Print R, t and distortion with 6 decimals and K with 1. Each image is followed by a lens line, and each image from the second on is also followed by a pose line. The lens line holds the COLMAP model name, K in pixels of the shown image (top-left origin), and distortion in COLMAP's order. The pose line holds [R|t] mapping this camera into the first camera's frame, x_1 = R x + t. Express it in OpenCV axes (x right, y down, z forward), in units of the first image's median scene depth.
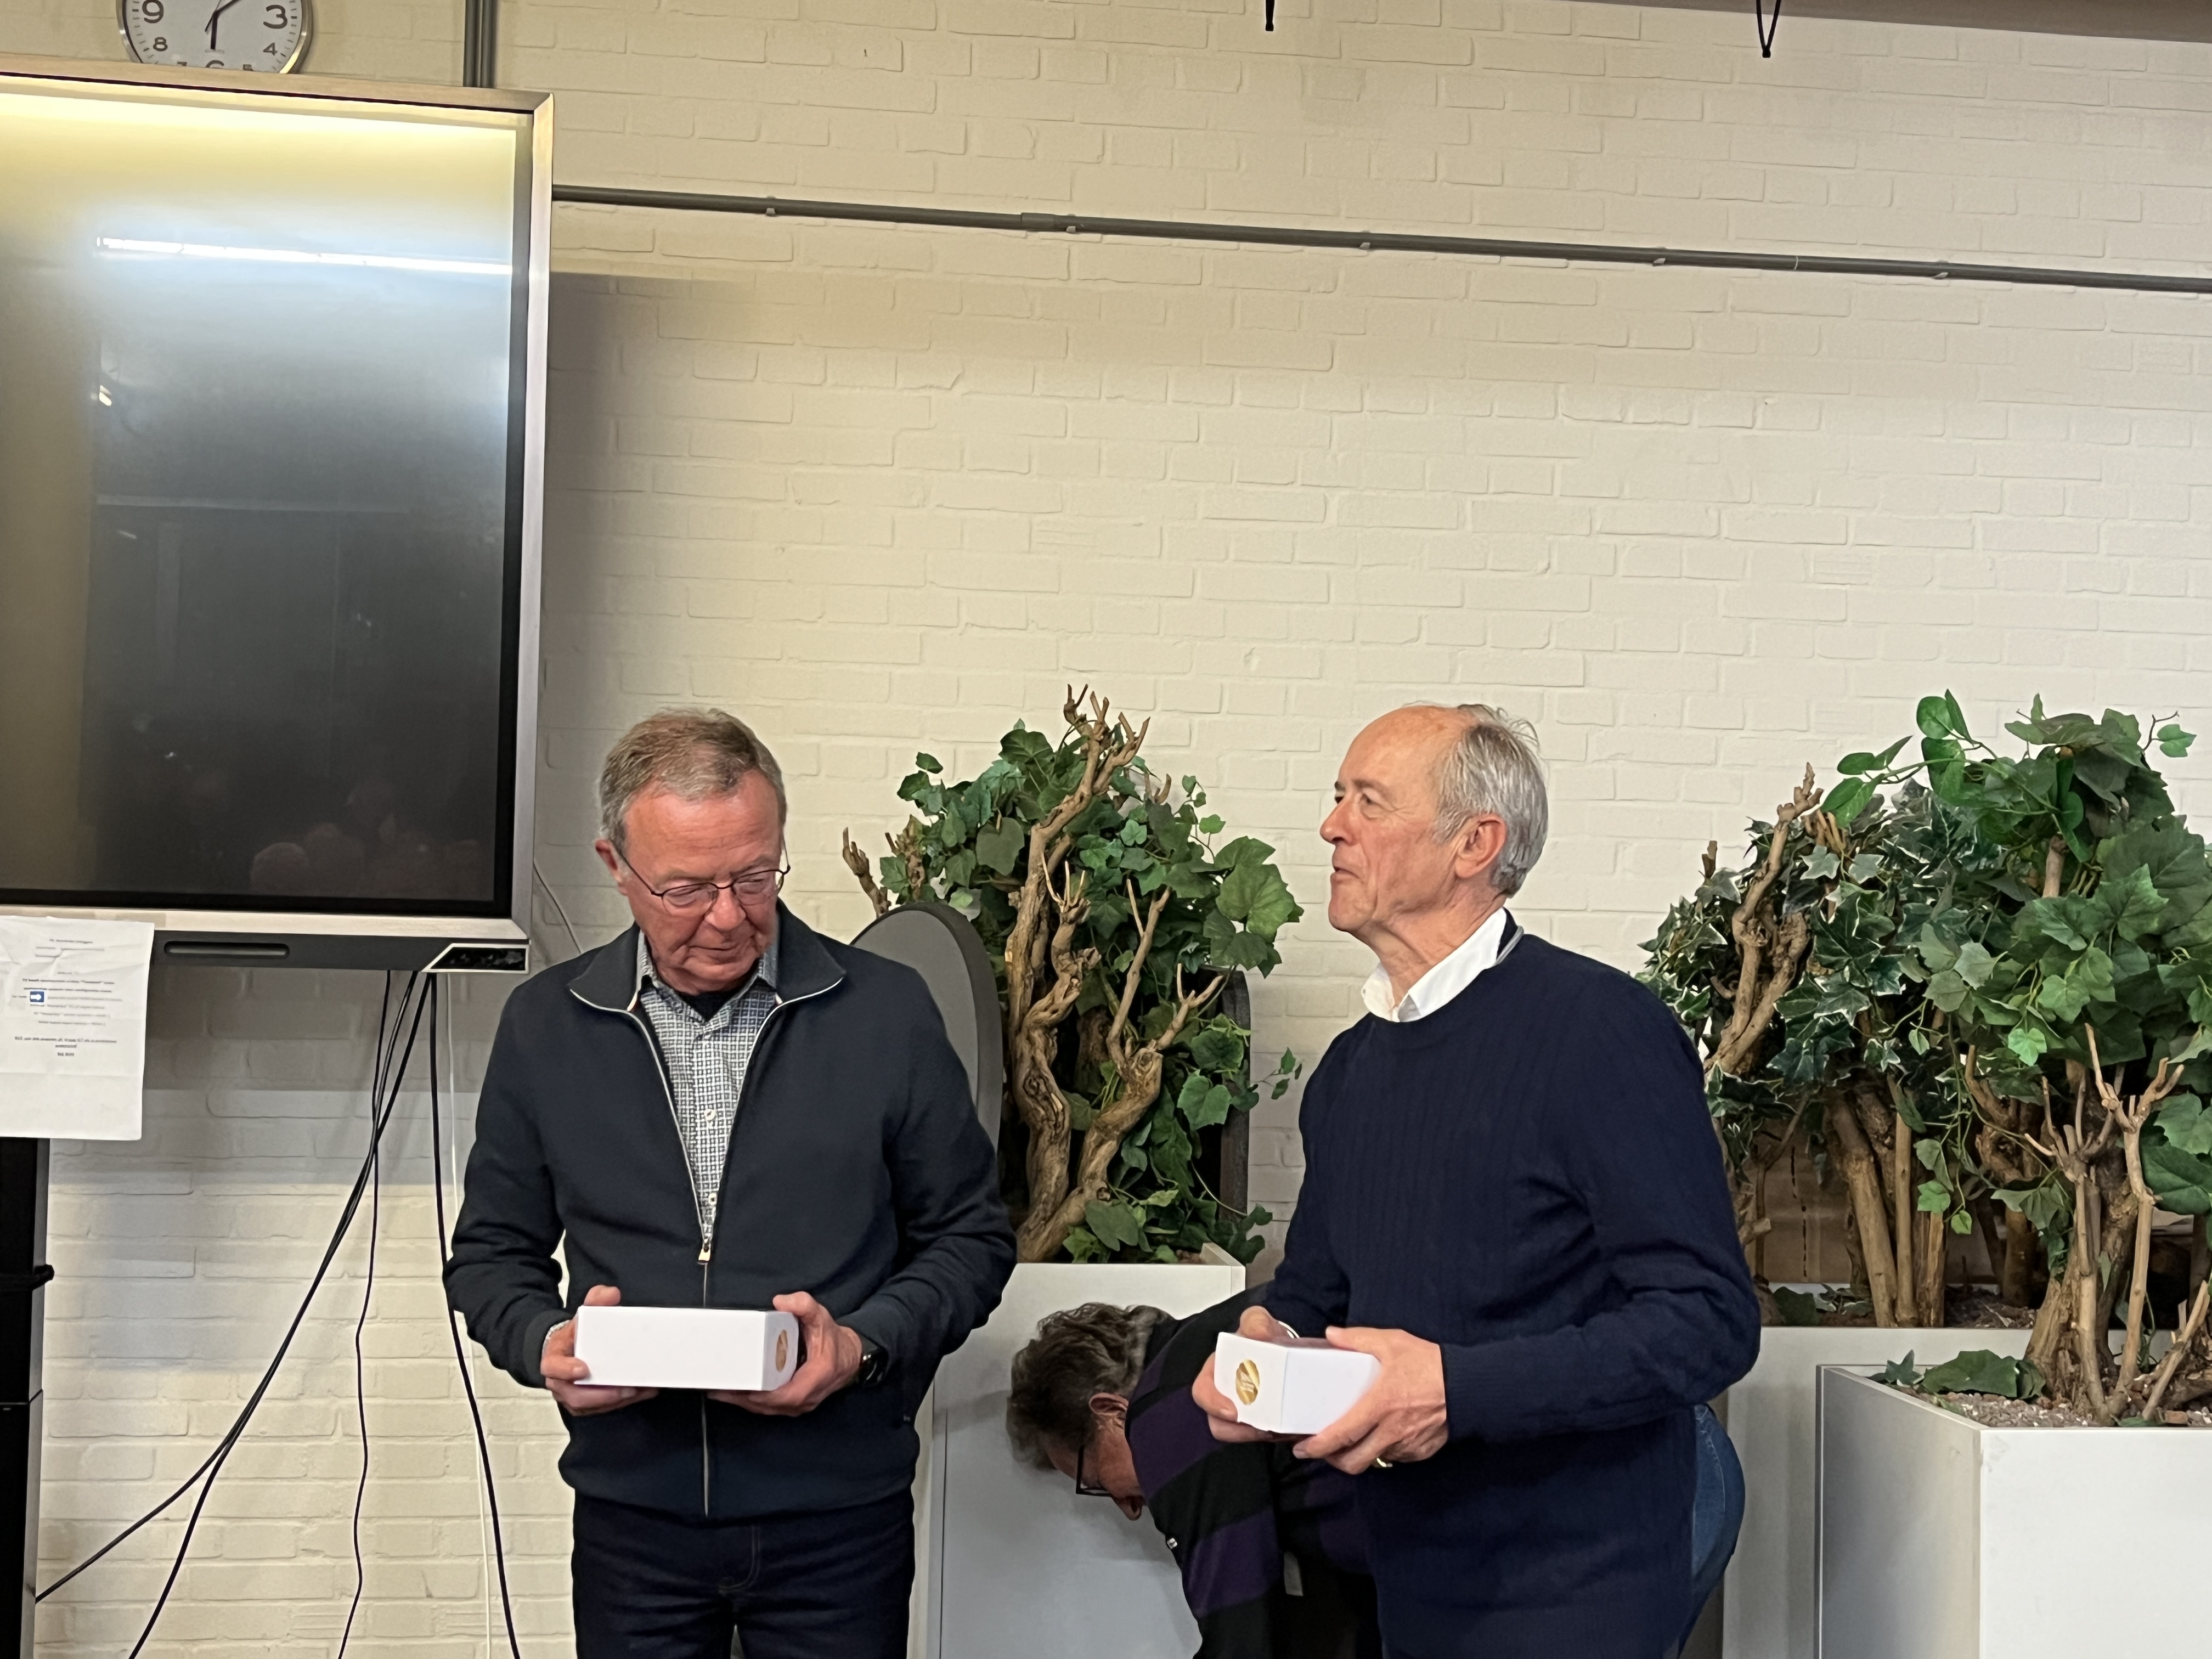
lens RADIAL K [[2820.2, 0, 1063.2], [0, 2820.2, 818.4], [0, 0, 1]] dist [0.028780, 0.000000]
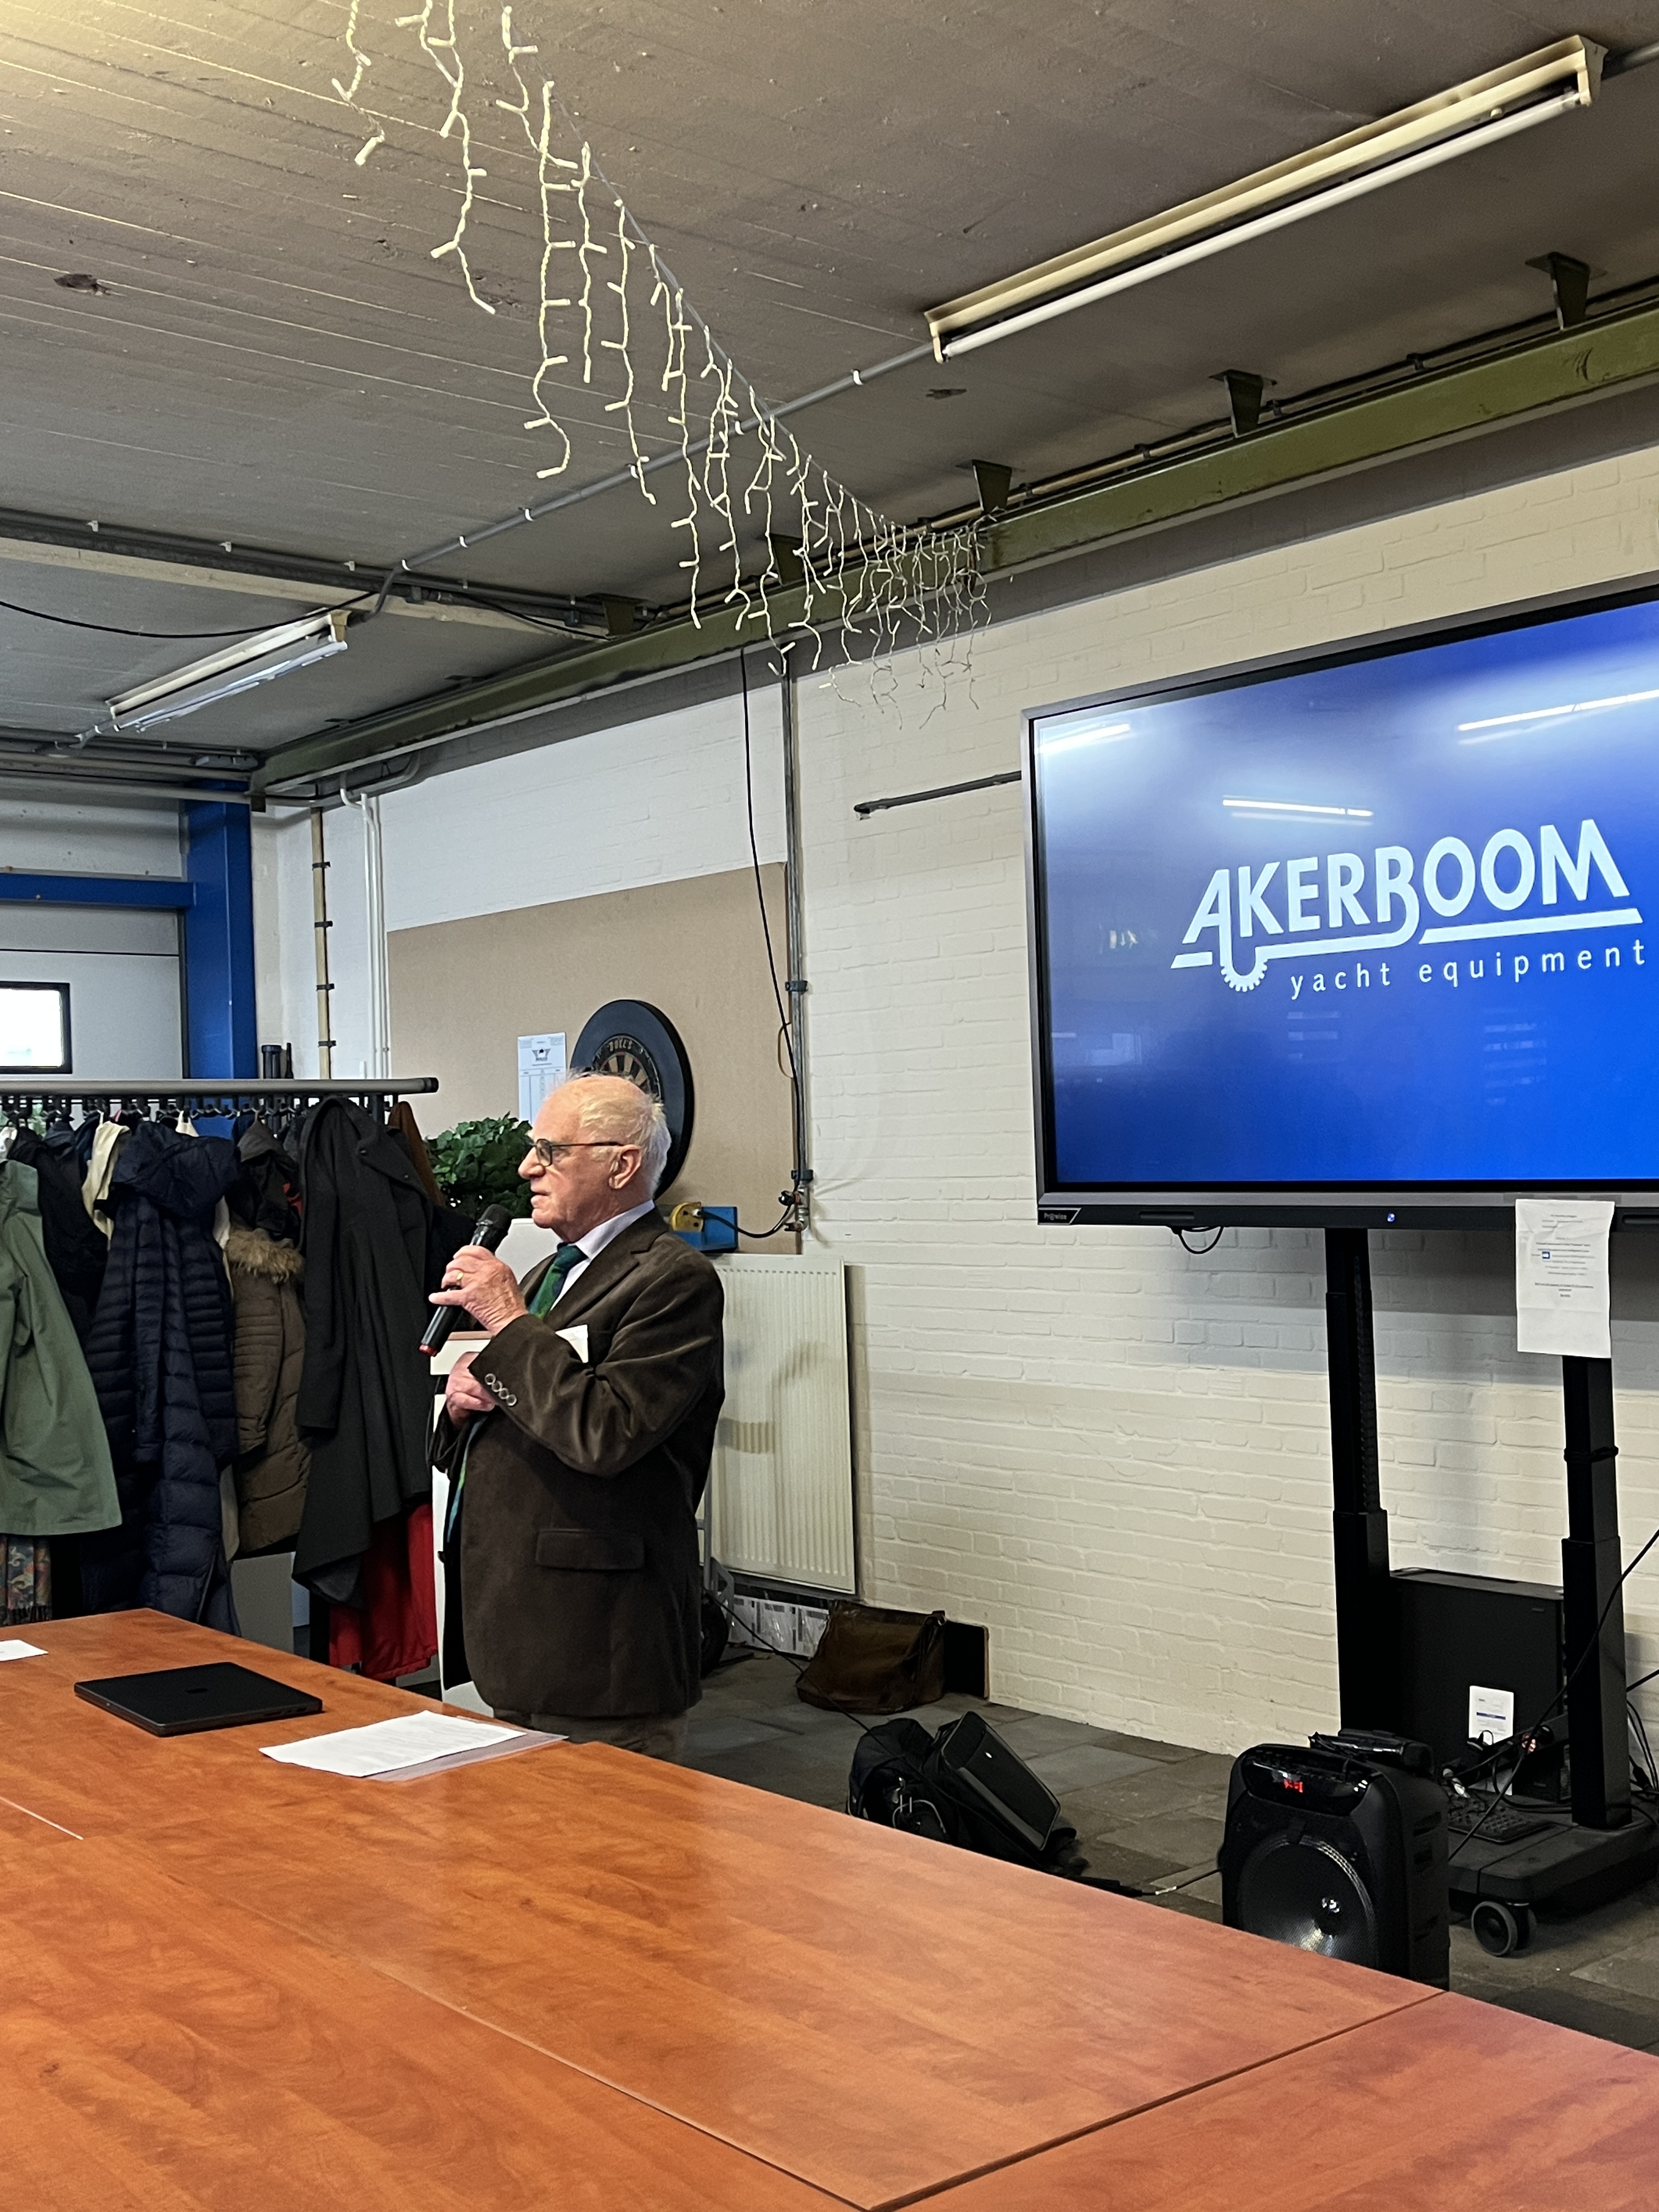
lens RADIAL K [[2369.7, 0, 849.9], [0, 2369.7, 1112.8], [0, 0, 1]] dist [0.052138, 0.000000]
pose [[0.542957, -0.054579, -0.837985, 0.521120], [0.055223, 0.998046, -0.029223, 0.007799], [0.837943, -0.030409, 0.544911, 0.057252]]
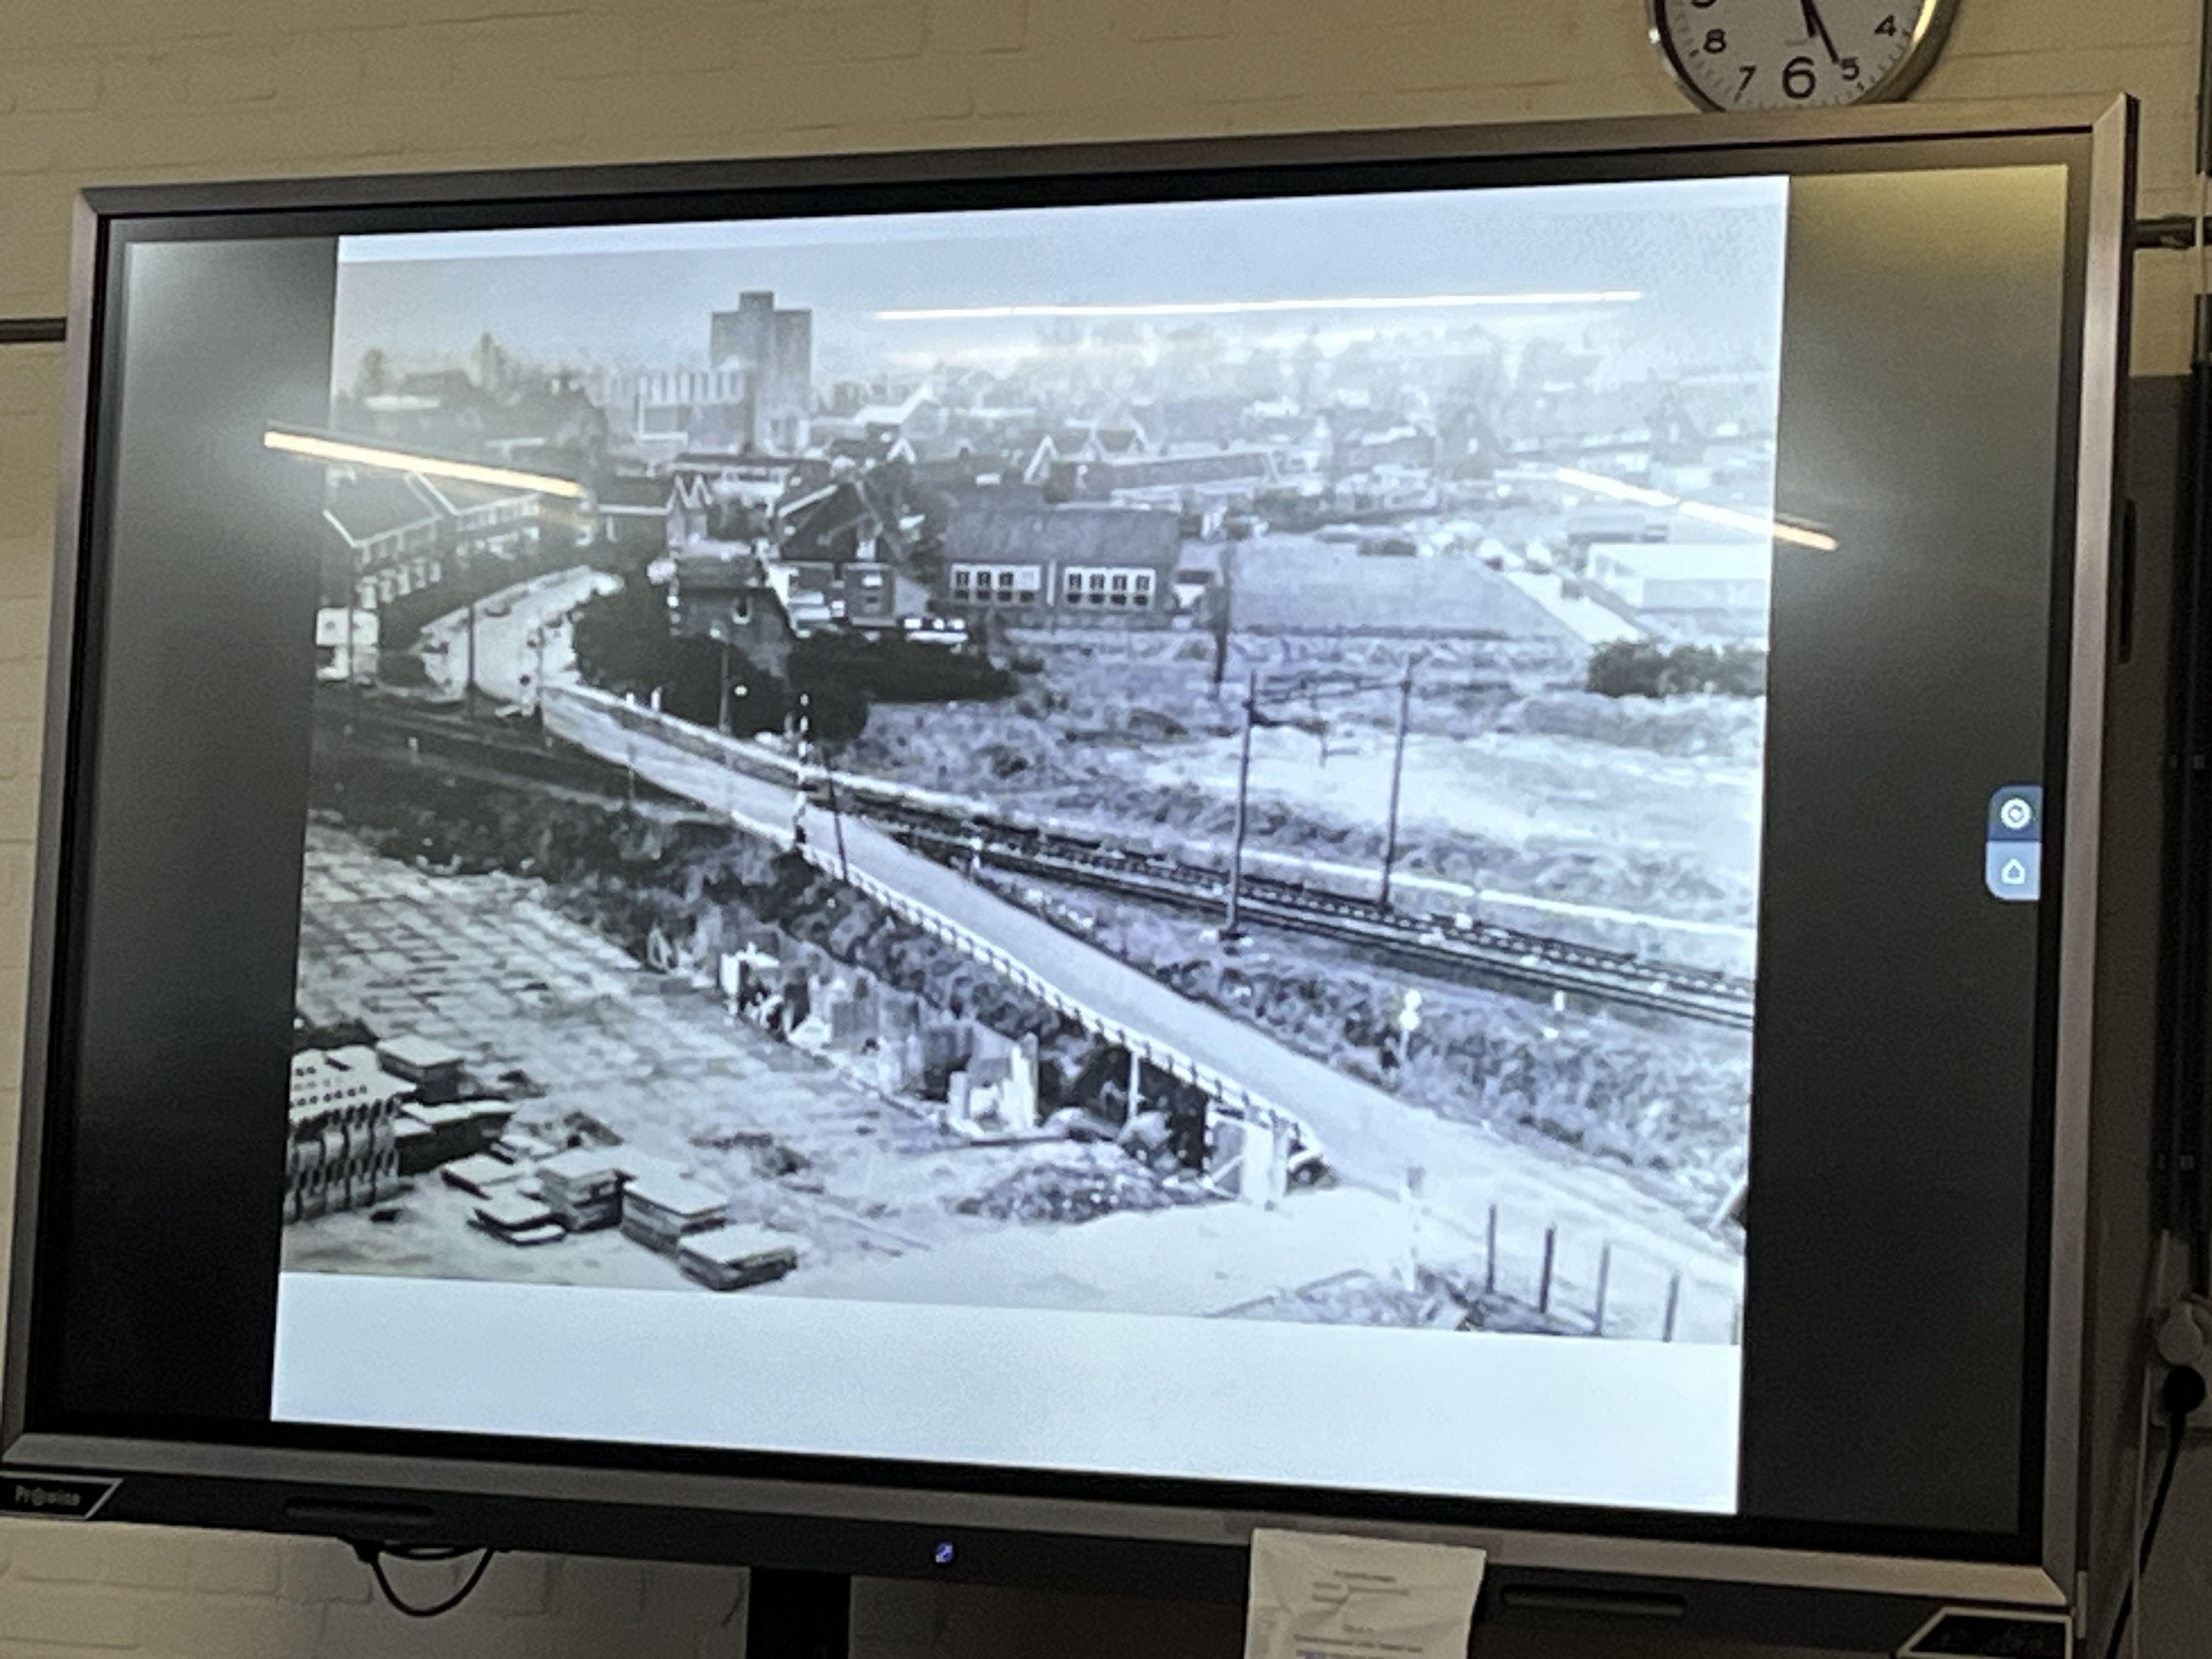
lens RADIAL K [[6840.3, 0, 1049.9], [0, 6840.3, 717.8], [0, 0, 1]] dist [0.104879, 0.000000]
pose [[0.787282, -0.044589, -0.614979, 0.565452], [-0.022370, 0.994660, -0.100755, 0.011607], [0.616187, 0.093080, 0.782080, -0.219974]]
